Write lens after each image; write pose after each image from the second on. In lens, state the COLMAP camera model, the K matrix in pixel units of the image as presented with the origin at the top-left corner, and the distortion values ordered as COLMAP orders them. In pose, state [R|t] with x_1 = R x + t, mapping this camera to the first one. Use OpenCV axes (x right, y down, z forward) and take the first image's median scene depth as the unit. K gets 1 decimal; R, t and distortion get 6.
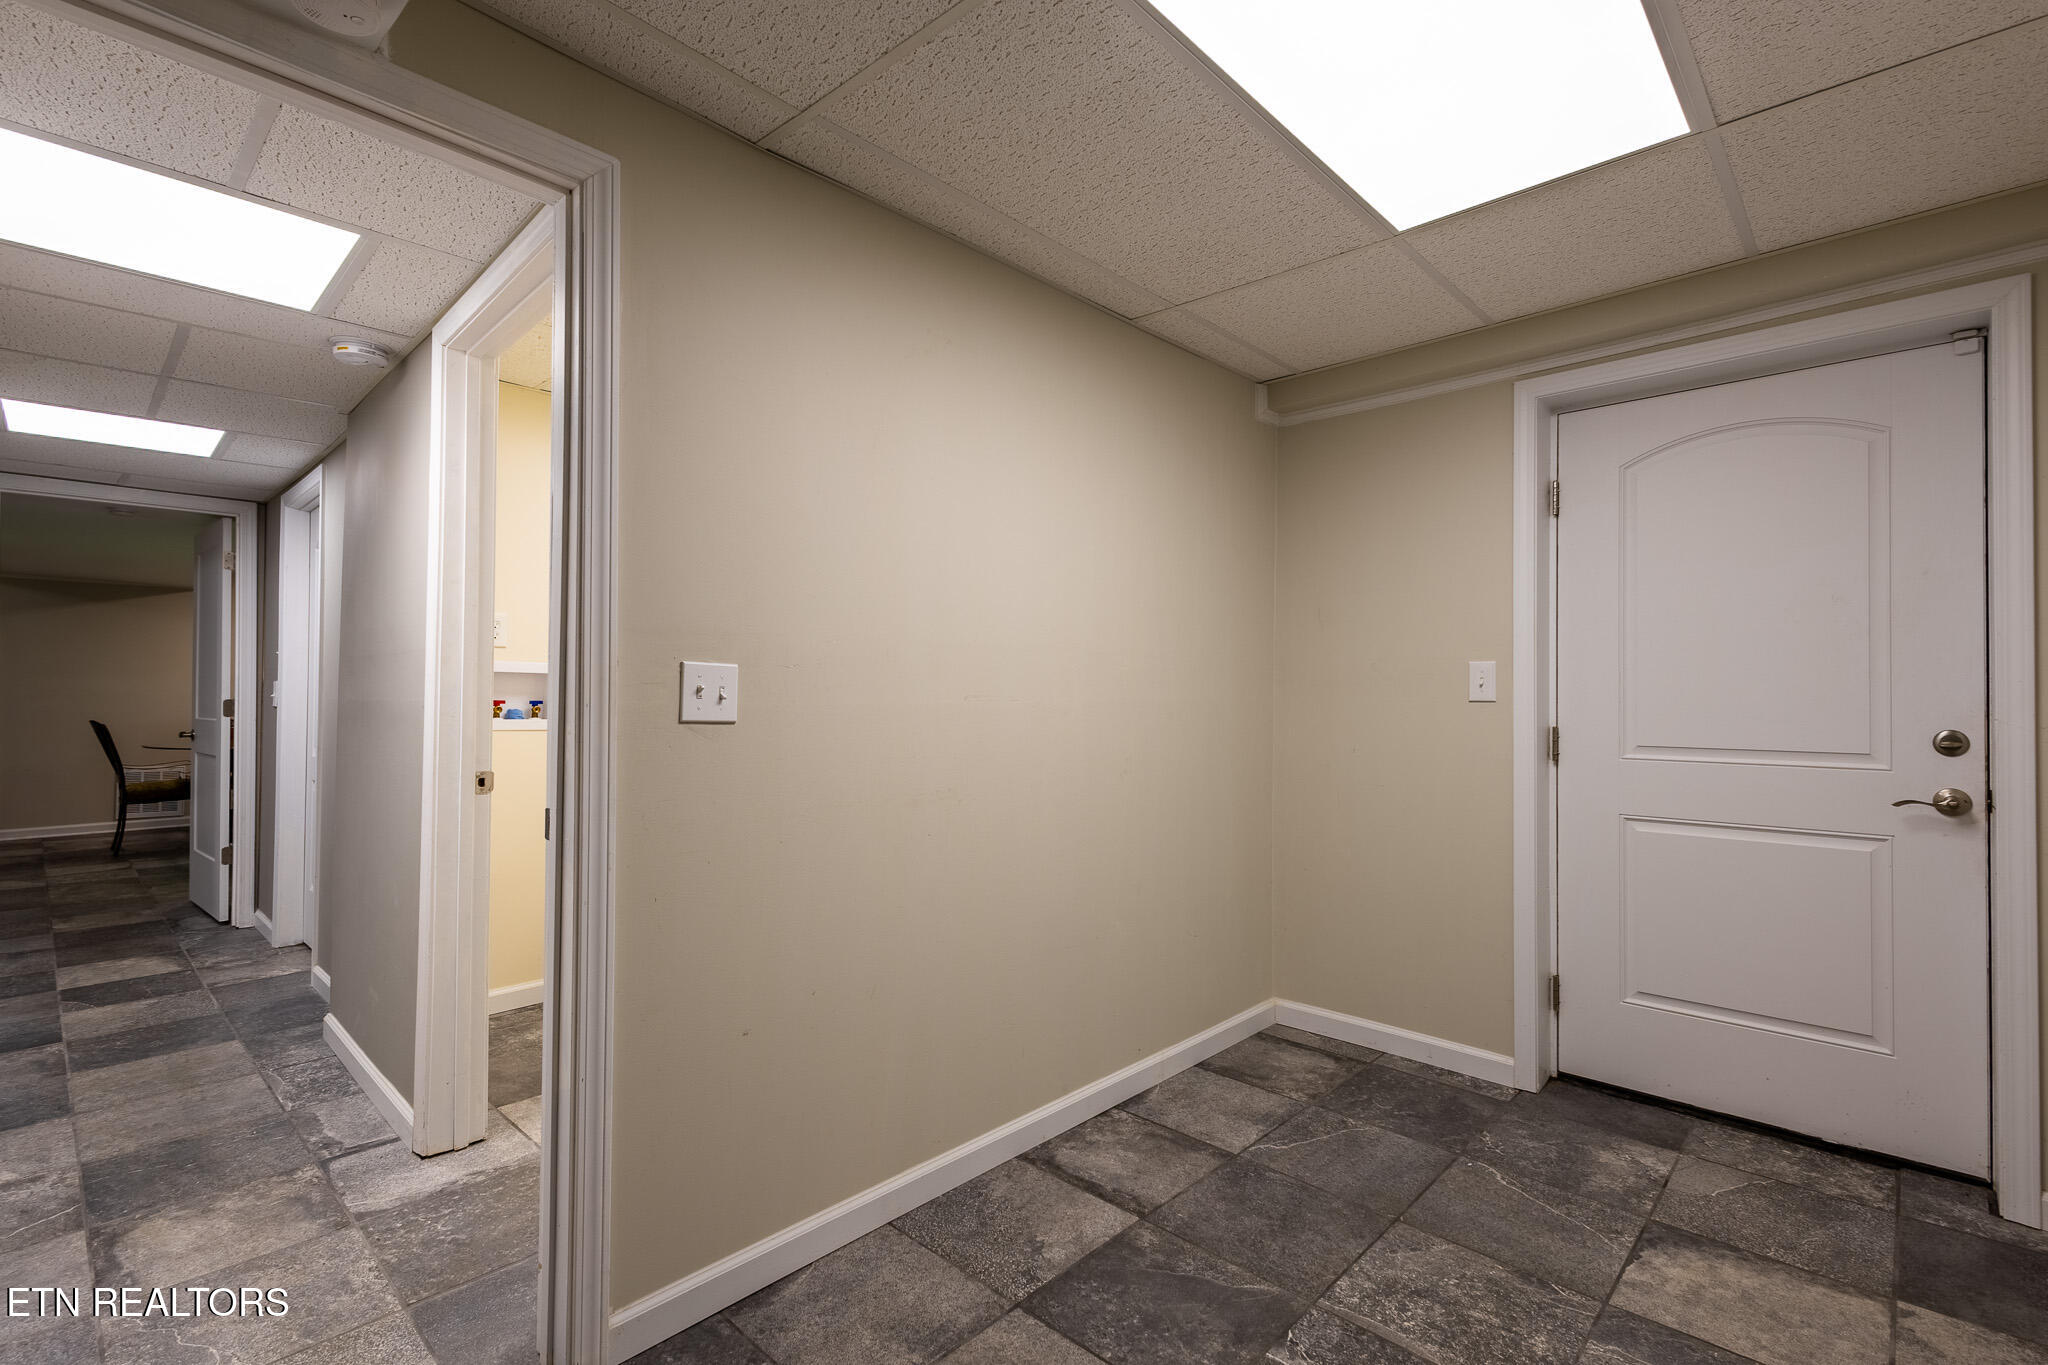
lens RADIAL K [[936.5, 0, 1023.3], [0, 936.5, 684.8], [0, 0, 1]] dist [0.010262, -0.003974]
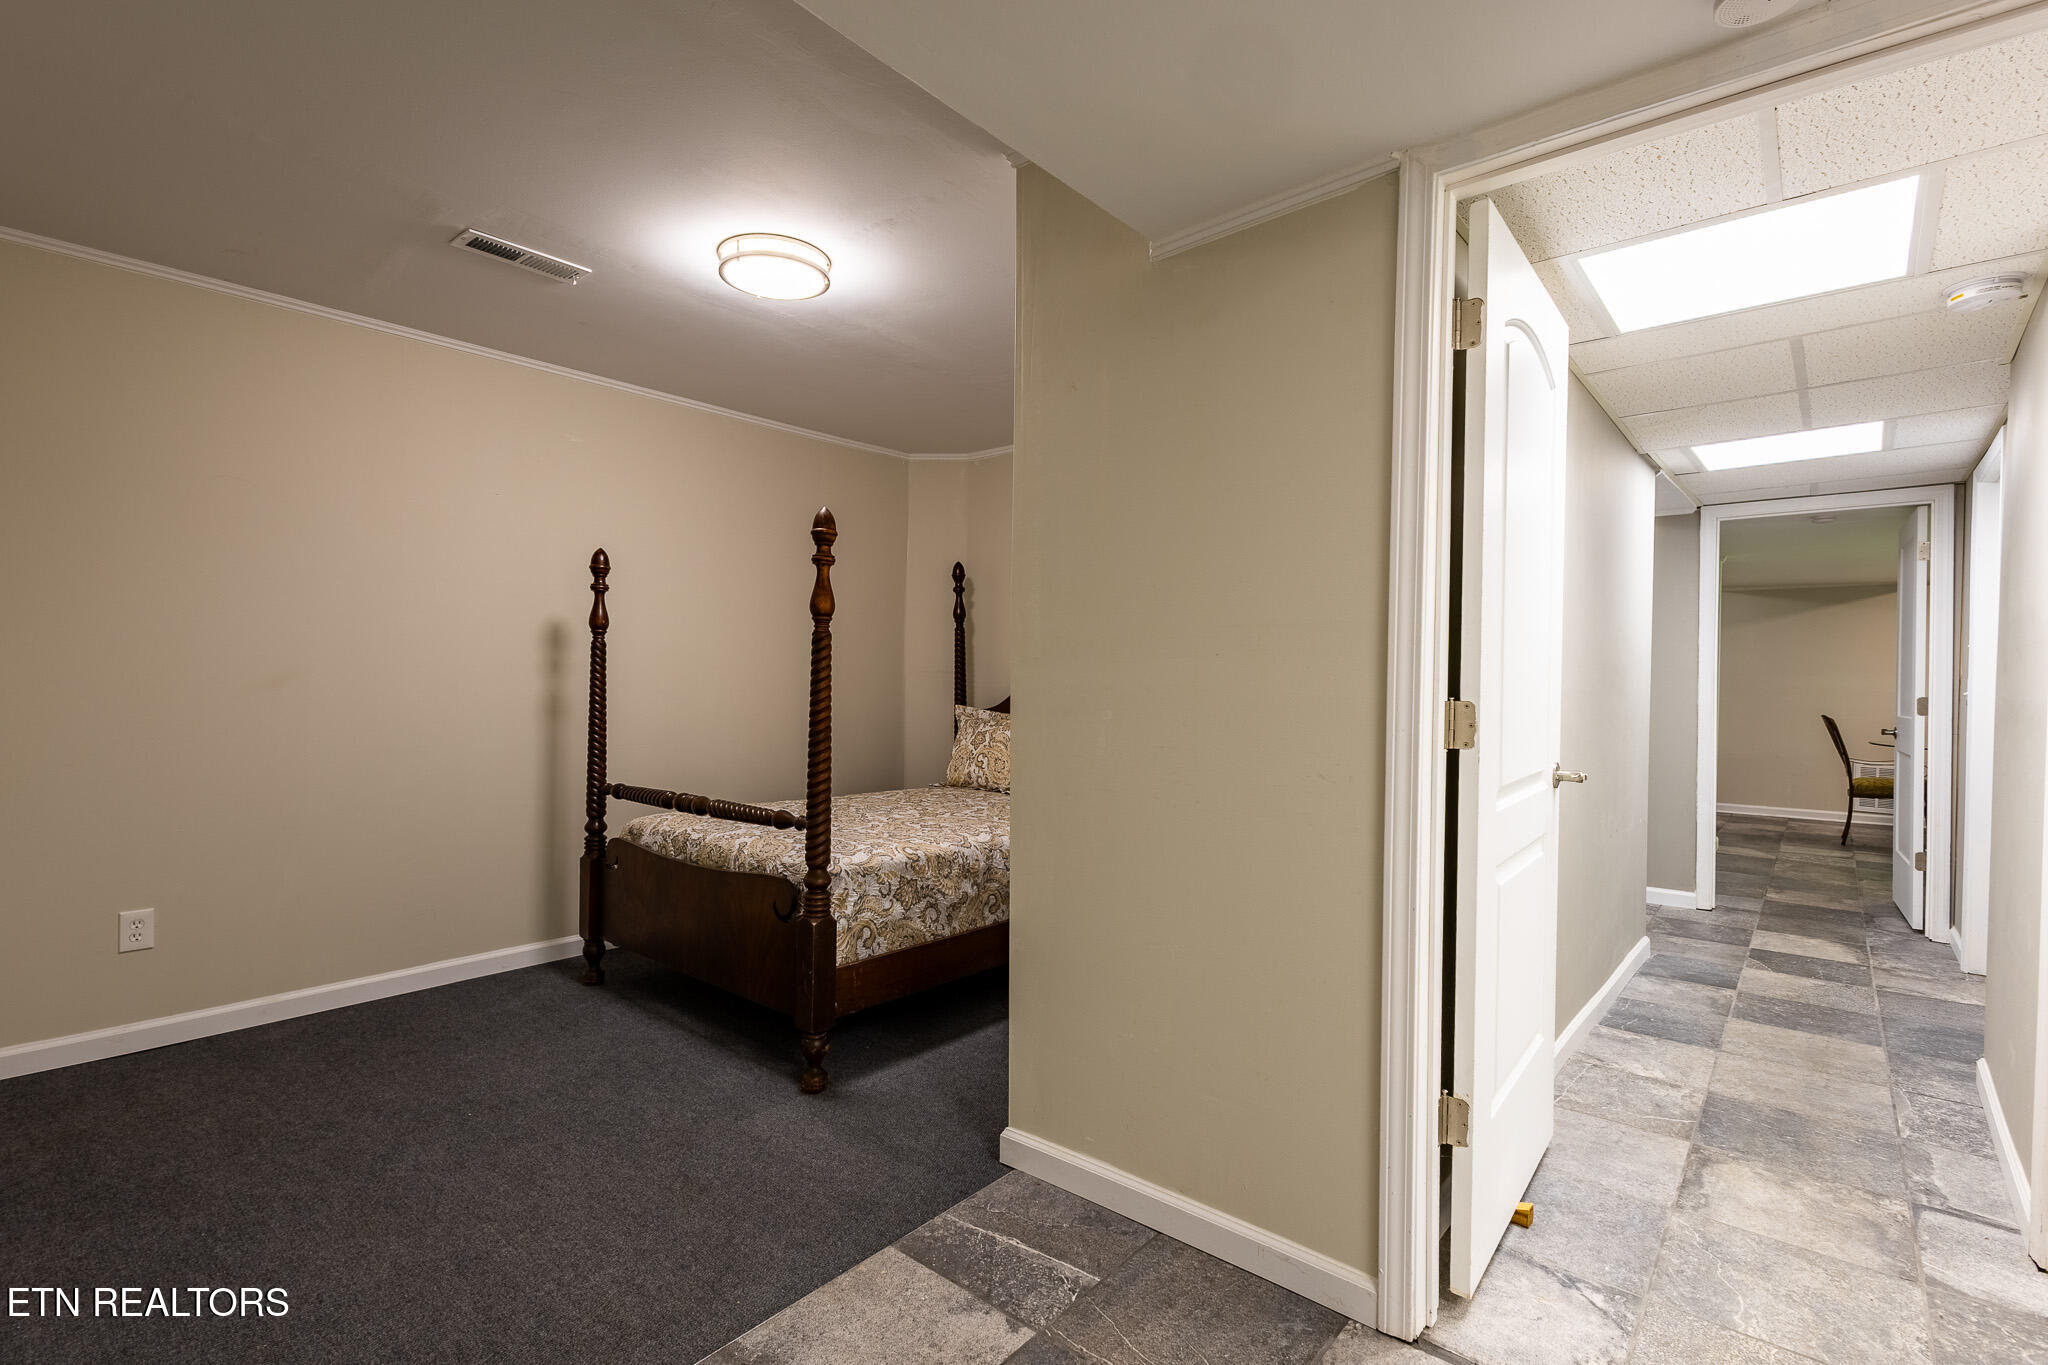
lens RADIAL K [[936.5, 0, 1023.3], [0, 936.5, 684.8], [0, 0, 1]] dist [0.010262, -0.003974]
pose [[0.052507, 0.003506, -0.998614, 0.095987], [-0.001400, 0.999993, 0.003437, 0.001607], [0.998620, 0.001217, 0.052512, 0.072769]]
